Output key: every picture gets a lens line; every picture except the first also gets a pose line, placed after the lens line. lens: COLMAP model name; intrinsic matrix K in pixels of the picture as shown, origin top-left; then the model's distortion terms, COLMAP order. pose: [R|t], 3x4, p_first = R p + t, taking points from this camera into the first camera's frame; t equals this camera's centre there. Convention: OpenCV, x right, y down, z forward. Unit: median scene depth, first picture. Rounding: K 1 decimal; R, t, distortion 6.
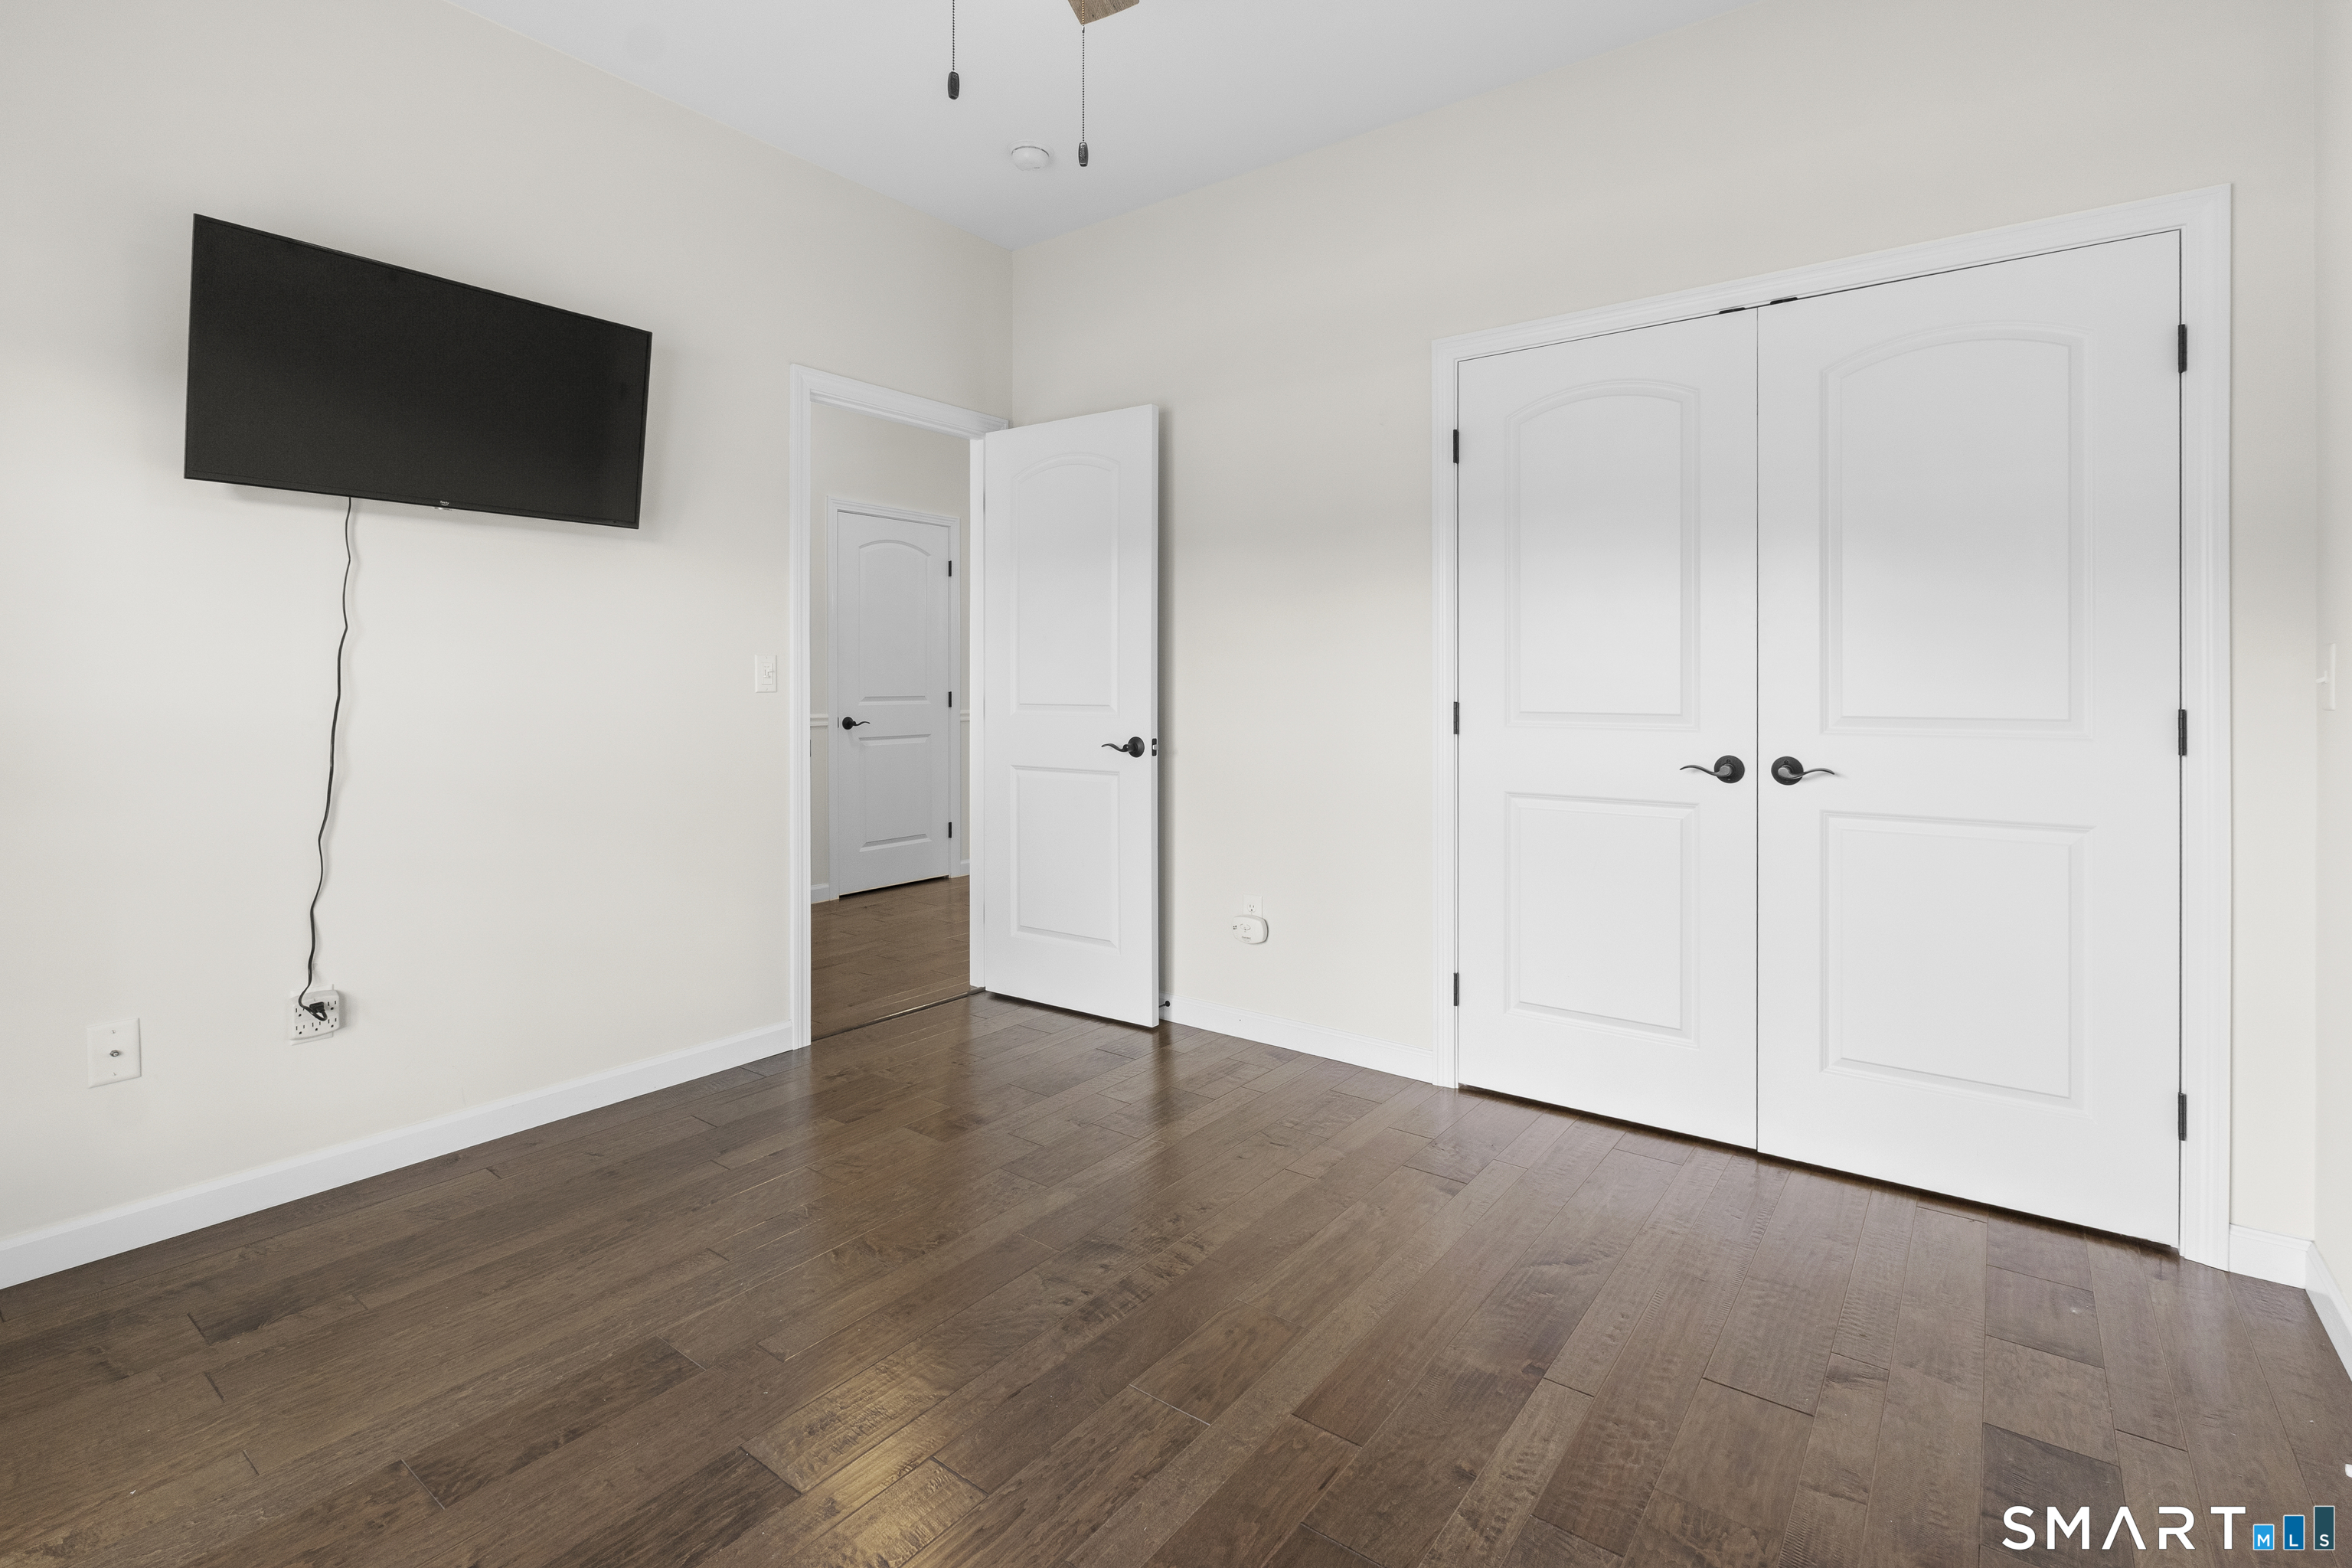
lens RADIAL K [[1087.1, 0, 1176.0], [0, 1087.1, 784.0], [0, 0, 1]] dist [0.001084, -0.000058]
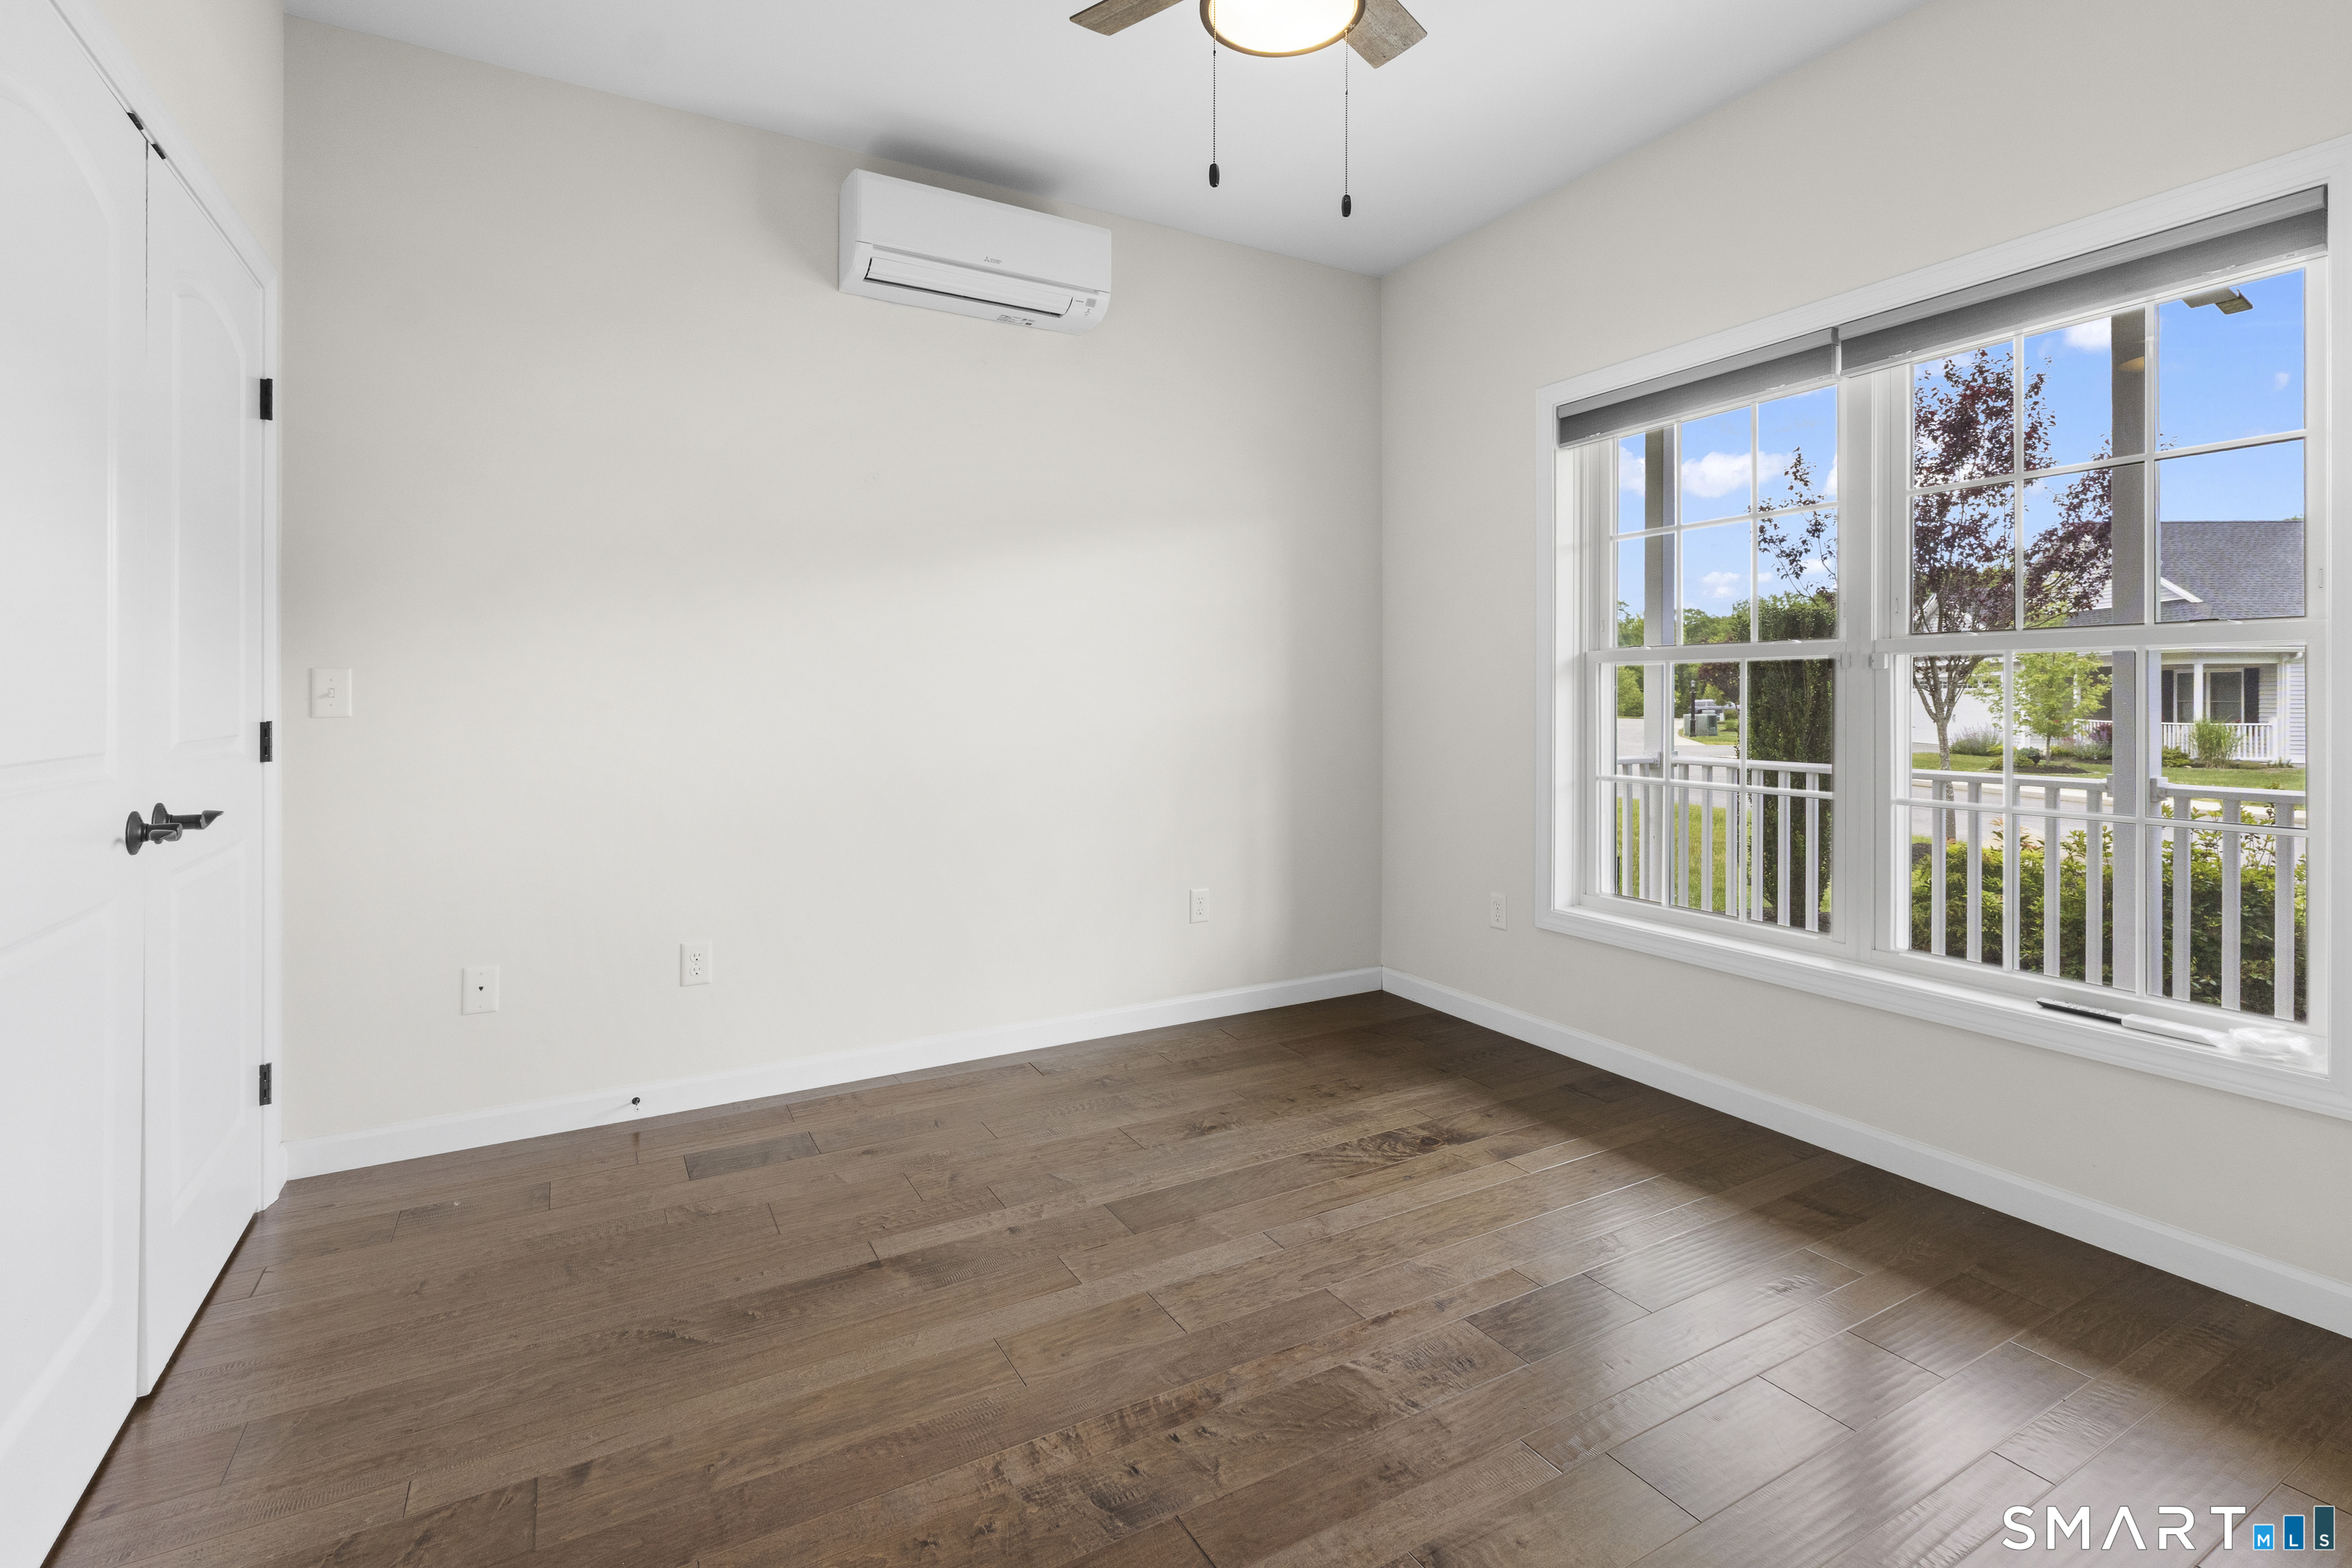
lens RADIAL K [[1088.2, 0, 1175.9], [0, 1088.2, 696.1], [0, 0, 1]] dist [0.000308, -0.000114]
pose [[-0.916049, -0.003017, 0.401055, -0.451709], [0.036777, 0.995127, 0.091489, -0.188090], [-0.399377, 0.098558, -0.911474, 1.850766]]
